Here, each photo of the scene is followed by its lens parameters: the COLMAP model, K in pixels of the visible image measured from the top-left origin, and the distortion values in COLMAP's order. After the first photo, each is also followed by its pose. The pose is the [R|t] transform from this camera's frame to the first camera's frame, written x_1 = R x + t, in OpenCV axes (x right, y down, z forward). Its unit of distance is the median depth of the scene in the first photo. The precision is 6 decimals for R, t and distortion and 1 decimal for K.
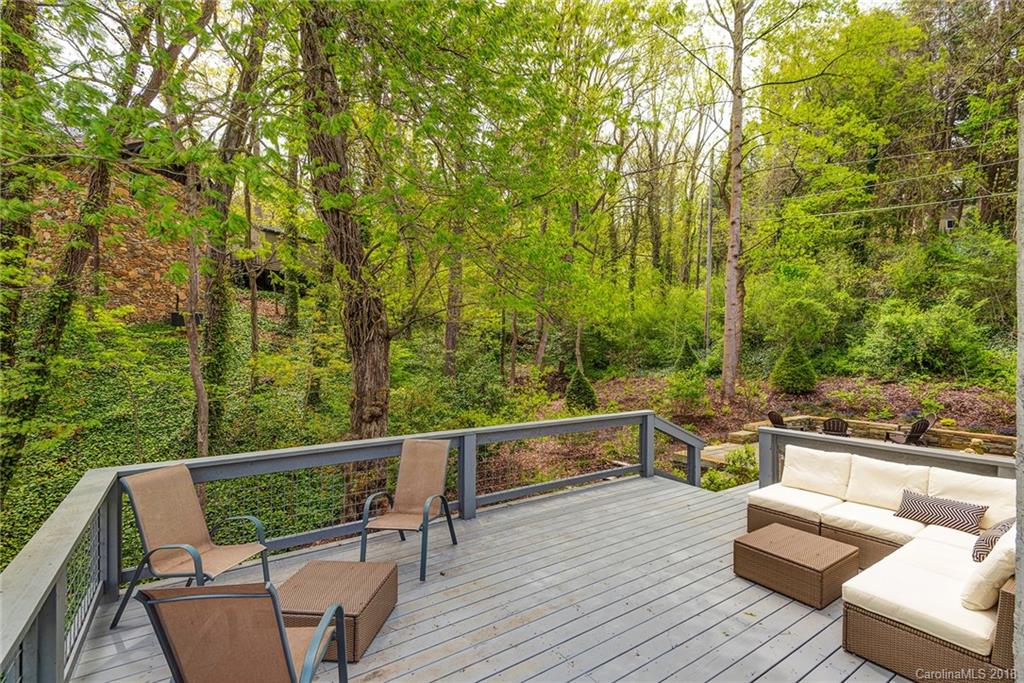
lens RADIAL K [[485.8, 0, 533.2], [0, 485.8, 348.7], [0, 0, 1]] dist [0.015147, -0.000466]
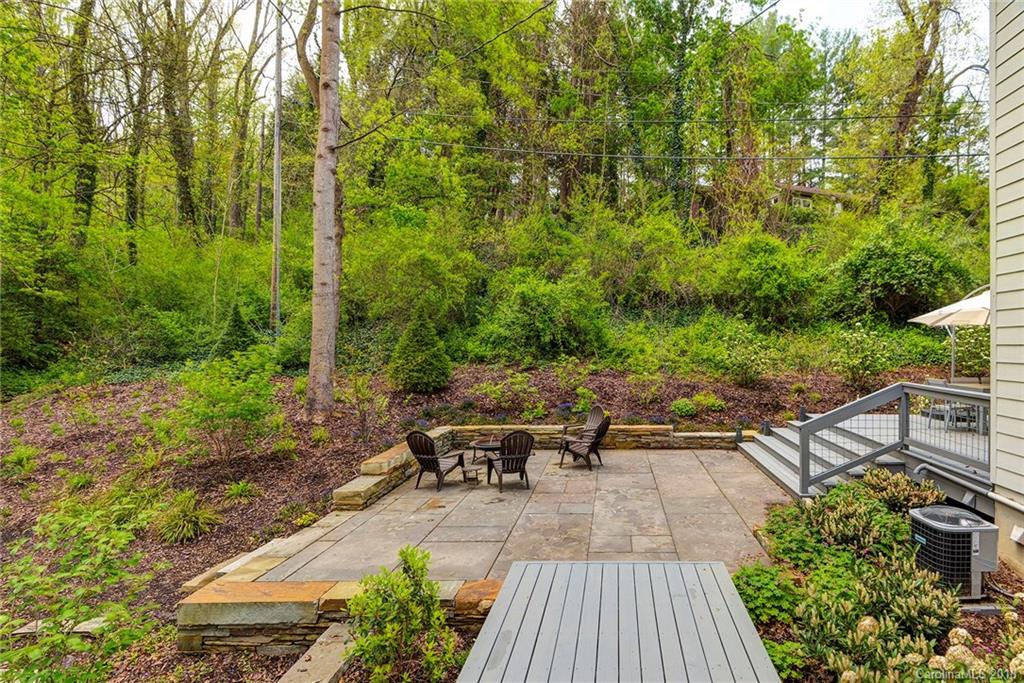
lens RADIAL K [[485.8, 0, 533.2], [0, 485.8, 348.7], [0, 0, 1]] dist [0.015147, -0.000466]
pose [[0.671254, -0.010122, 0.741158, 0.154351], [0.008434, 0.999946, 0.006018, 0.030602], [-0.741179, 0.002211, 0.671304, 0.452163]]
